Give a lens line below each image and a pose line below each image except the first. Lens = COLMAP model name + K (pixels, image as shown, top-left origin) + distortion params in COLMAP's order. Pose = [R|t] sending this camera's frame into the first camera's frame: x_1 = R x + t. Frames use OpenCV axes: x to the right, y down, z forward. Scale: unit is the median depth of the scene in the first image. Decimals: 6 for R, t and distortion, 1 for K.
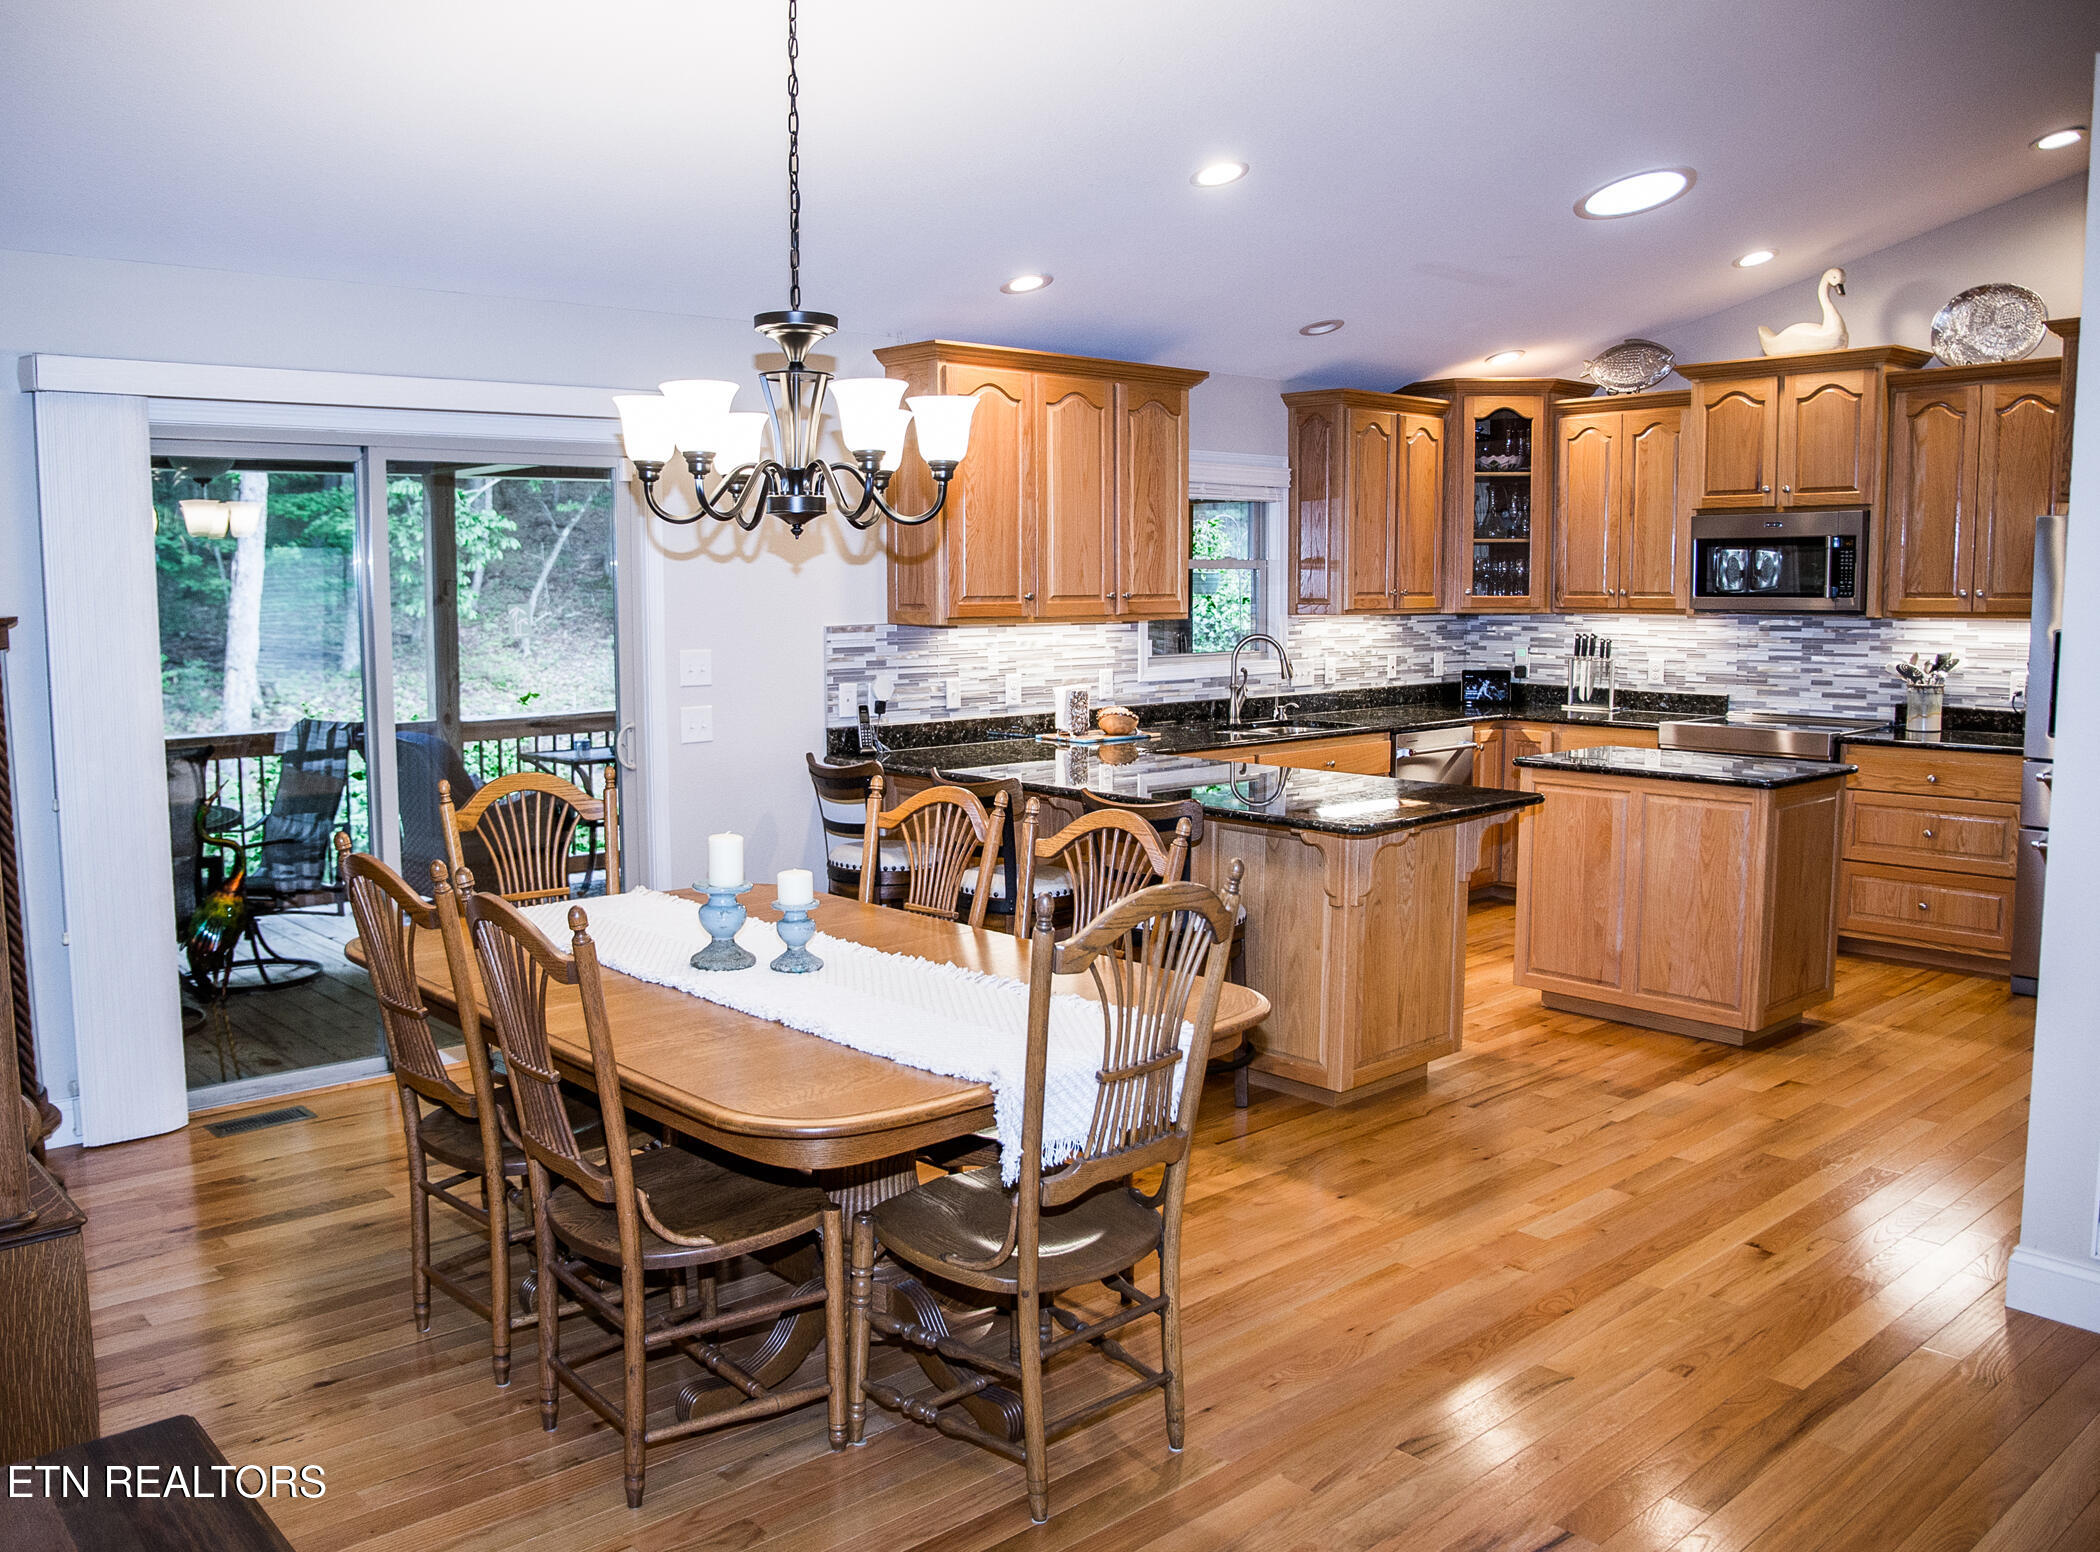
lens RADIAL K [[1678.7, 0, 991.6], [0, 1678.7, 779.5], [0, 0, 1]] dist [-0.126545, 0.096615]
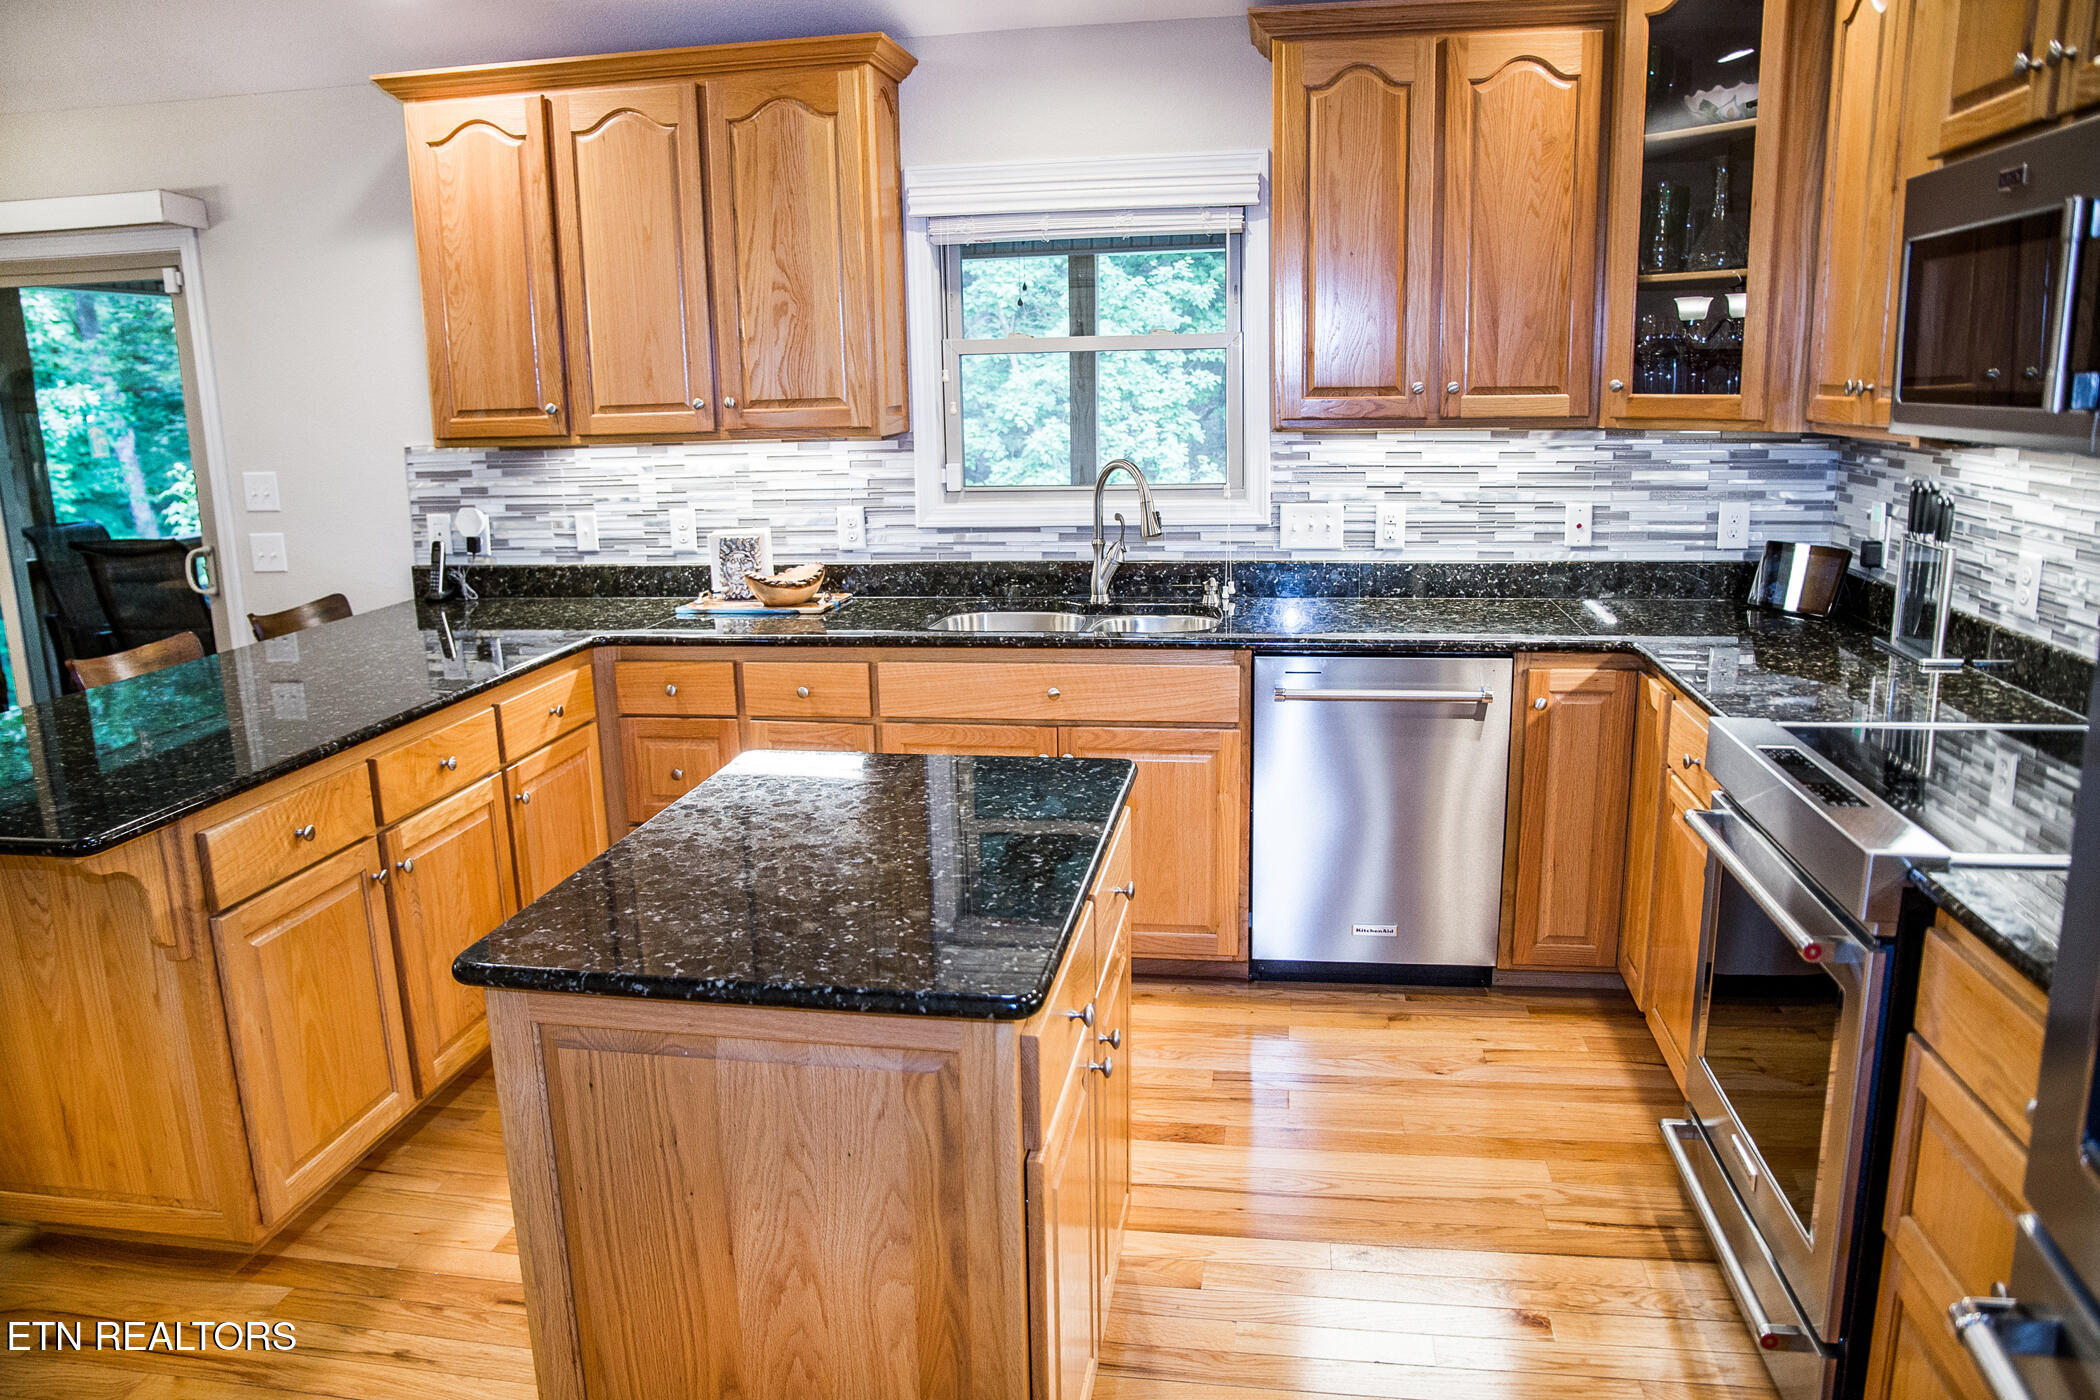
lens RADIAL K [[1451.8, 0, 1025.6], [0, 1451.8, 705.9], [0, 0, 1]] dist [-0.134357, 0.101252]
pose [[0.636443, 0.161348, -0.754260, 0.566992], [-0.069754, 0.985909, 0.152044, -0.079158], [0.768163, -0.044155, 0.638729, 0.663019]]
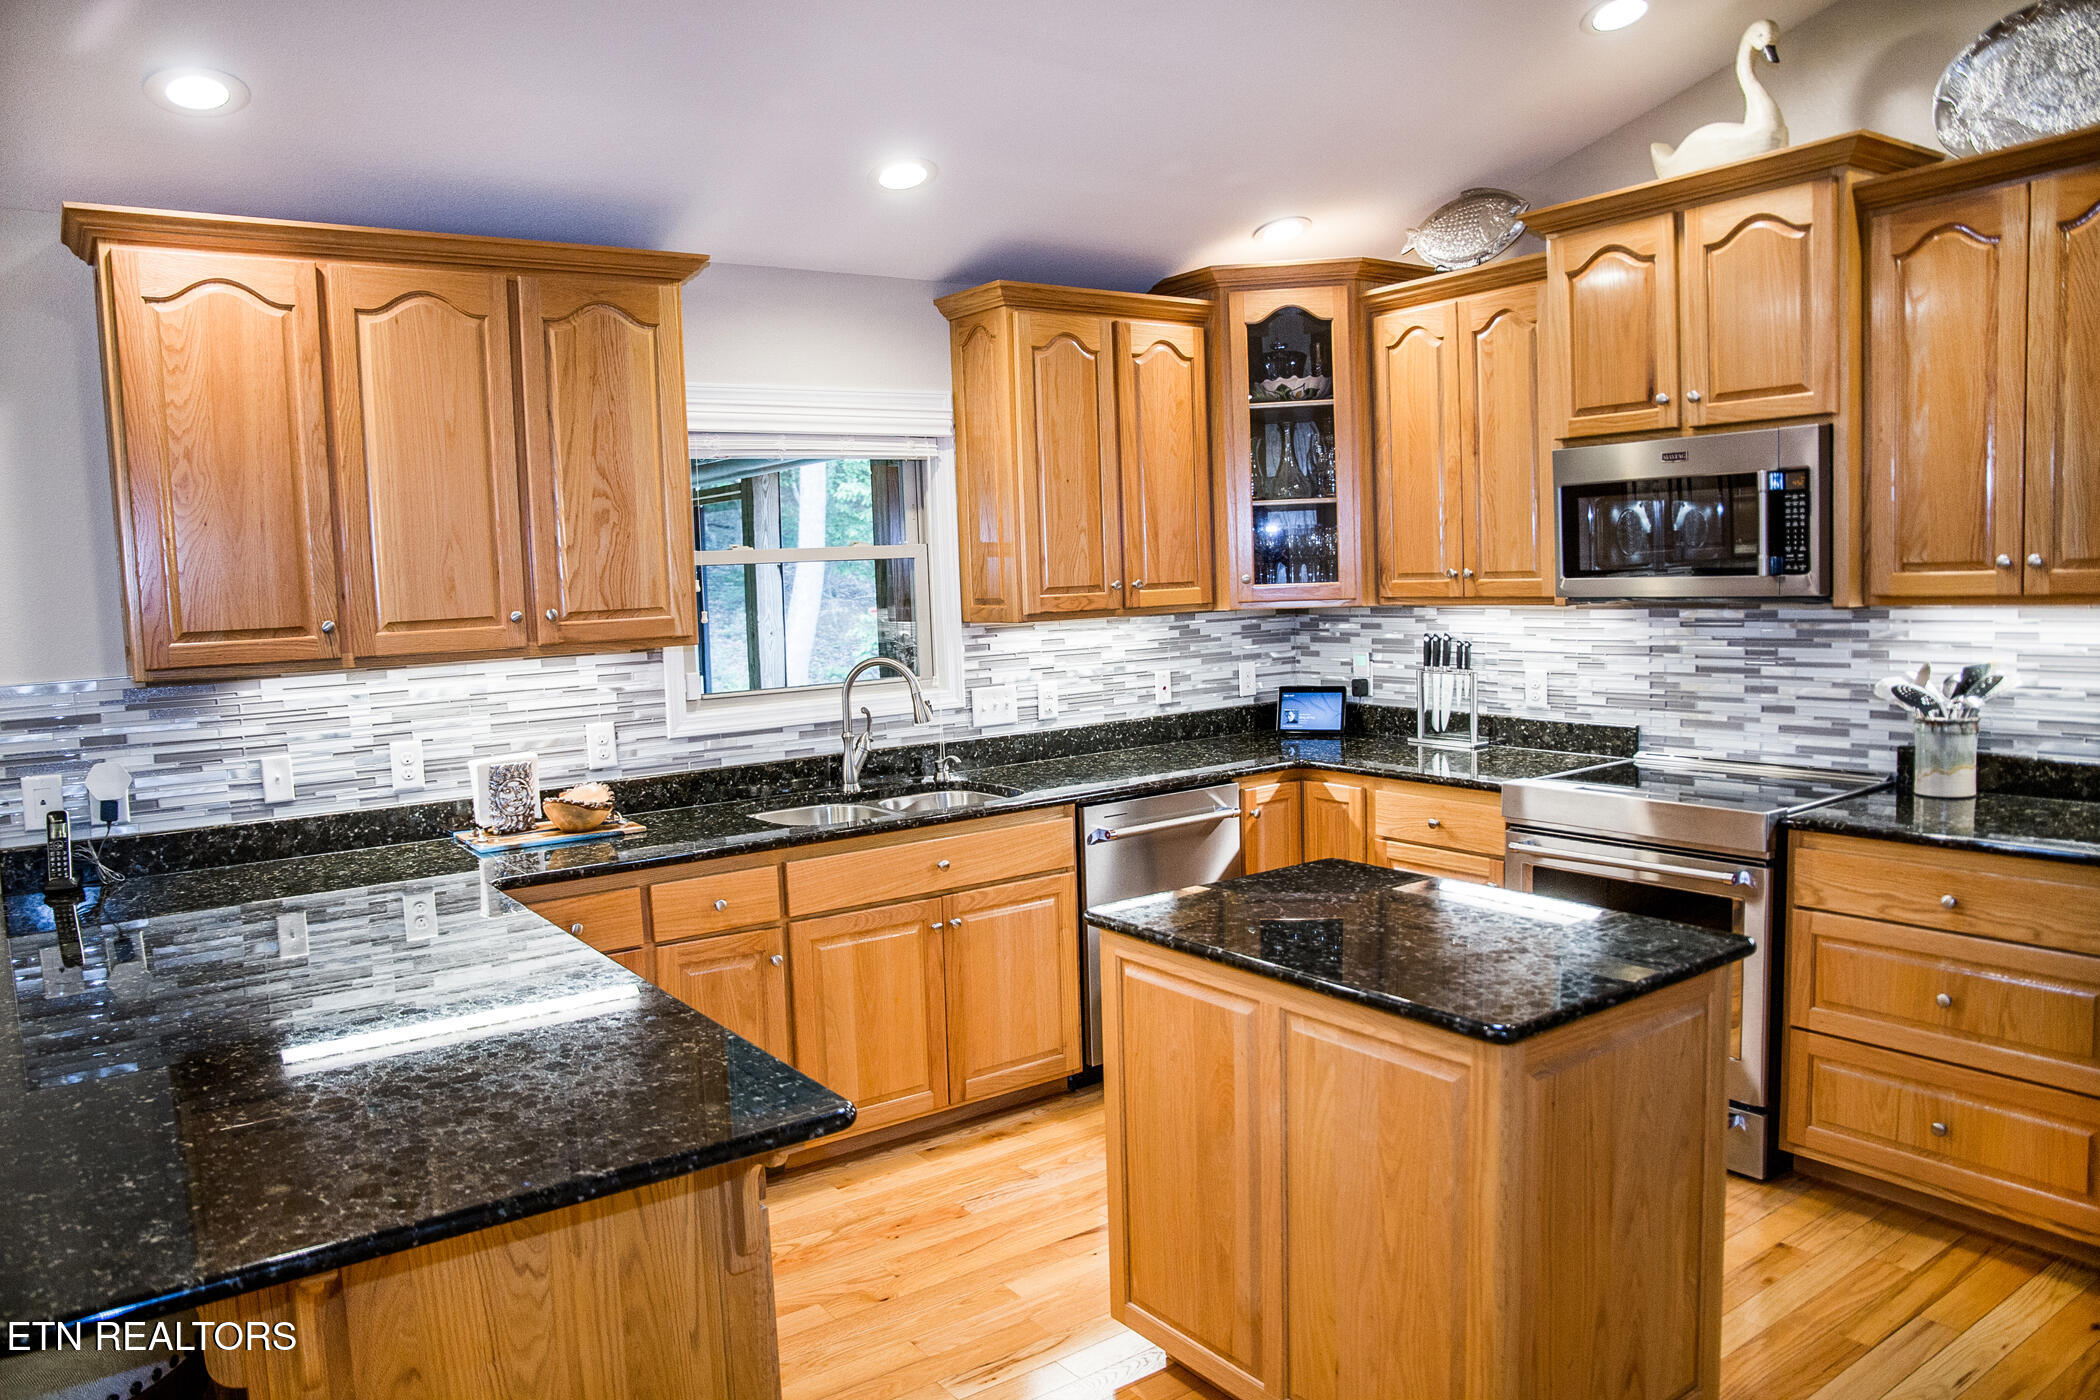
lens RADIAL K [[1451.8, 0, 1025.6], [0, 1451.8, 705.9], [0, 0, 1]] dist [-0.134357, 0.101252]
pose [[0.994343, -0.021099, -0.104097, 0.288485], [0.019153, 0.999623, -0.019662, -0.057321], [0.104473, 0.017557, 0.994373, 0.451821]]
